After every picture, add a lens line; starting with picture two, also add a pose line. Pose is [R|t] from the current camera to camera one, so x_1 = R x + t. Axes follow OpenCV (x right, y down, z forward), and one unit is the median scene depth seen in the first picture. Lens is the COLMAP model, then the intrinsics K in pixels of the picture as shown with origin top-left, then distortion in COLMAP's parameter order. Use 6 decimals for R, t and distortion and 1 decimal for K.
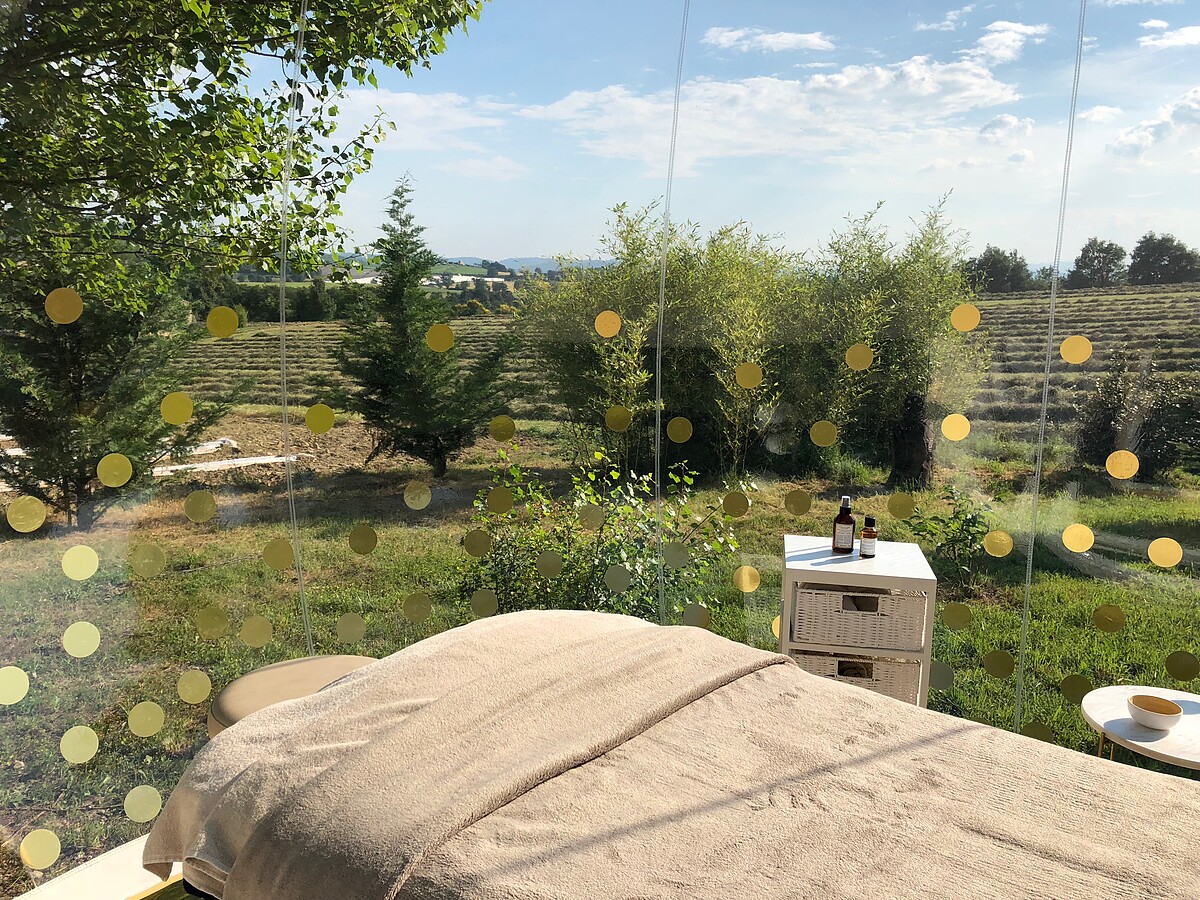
lens RADIAL K [[976.0, 0, 600.0], [0, 976.0, 450.0], [0, 0, 1]] dist [0.005980, 0.003364]
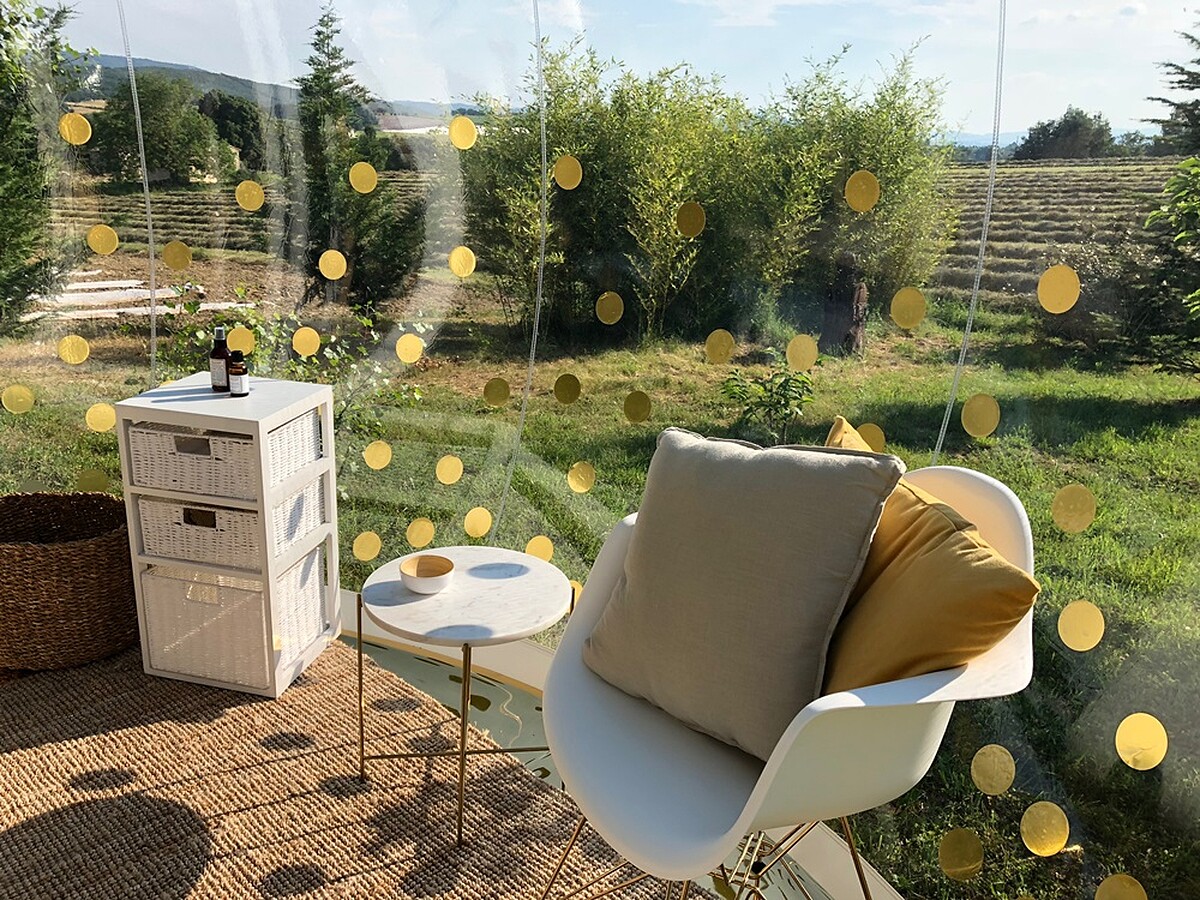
lens RADIAL K [[976.0, 0, 600.0], [0, 976.0, 450.0], [0, 0, 1]] dist [0.005980, 0.003364]
pose [[0.998177, 0.039143, -0.045941, 0.125869], [-0.032349, 0.989581, 0.140293, 0.004296], [0.050954, -0.138551, 0.989044, 0.024437]]
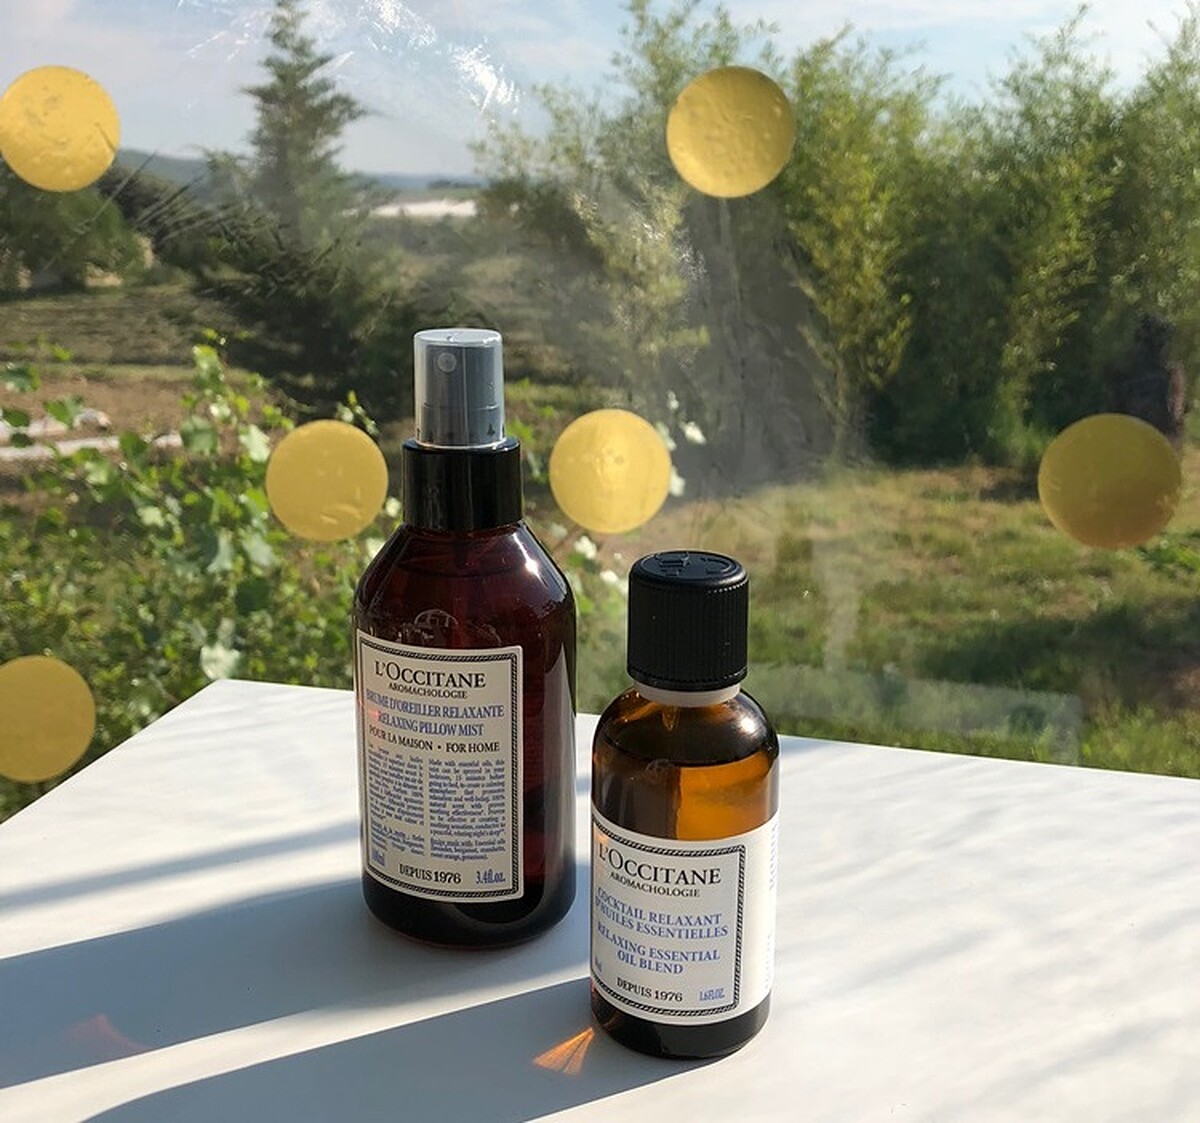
lens RADIAL K [[1345.6, 0, 625.2], [0, 1345.6, 476.2], [0, 0, 1]] dist [-0.001529, 0.000397]
pose [[0.998106, 0.000482, -0.061508, 0.056818], [0.001246, 0.999606, 0.028053, 0.012205], [0.061498, -0.028076, 0.997712, 0.176861]]
